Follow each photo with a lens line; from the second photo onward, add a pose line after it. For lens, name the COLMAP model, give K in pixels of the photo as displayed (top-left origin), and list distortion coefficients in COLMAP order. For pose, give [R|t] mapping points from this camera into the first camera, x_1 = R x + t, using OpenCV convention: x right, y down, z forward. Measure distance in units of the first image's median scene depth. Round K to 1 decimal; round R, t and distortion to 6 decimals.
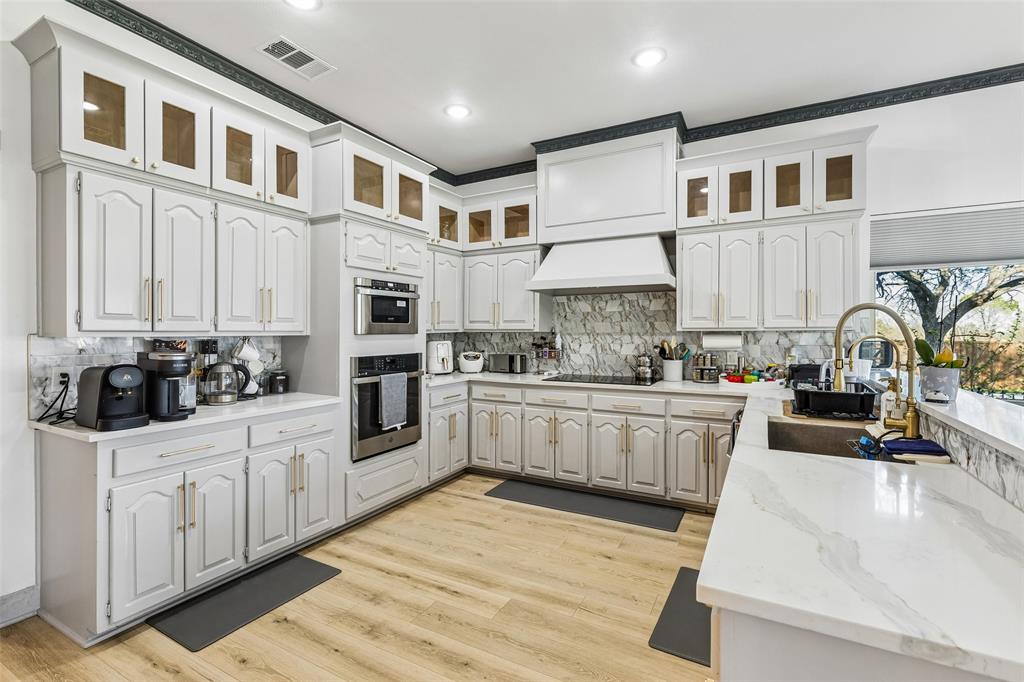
lens RADIAL K [[460.5, 0, 512.1], [0, 460.5, 335.8], [0, 0, 1]] dist [0.002556, -0.000187]
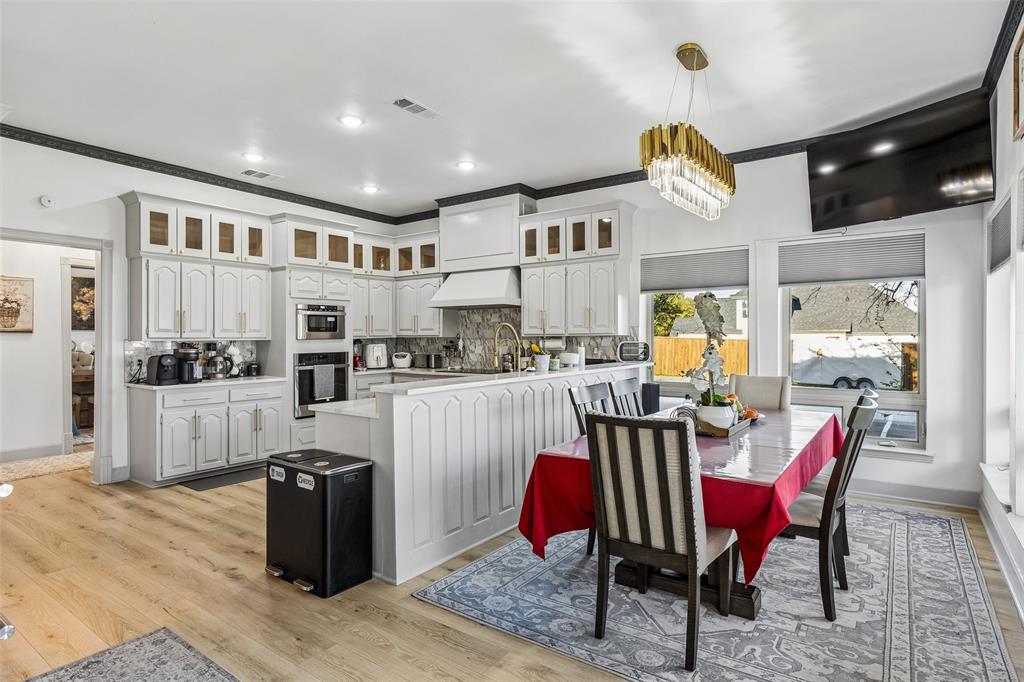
lens RADIAL K [[544.9, 0, 513.1], [0, 544.9, 339.2], [0, 0, 1]] dist [-0.002646, -0.000382]
pose [[0.992135, -0.003822, -0.125111, 0.618167], [0.003339, 0.999986, -0.004067, 0.006394], [0.125125, 0.003617, 0.992134, -0.758210]]
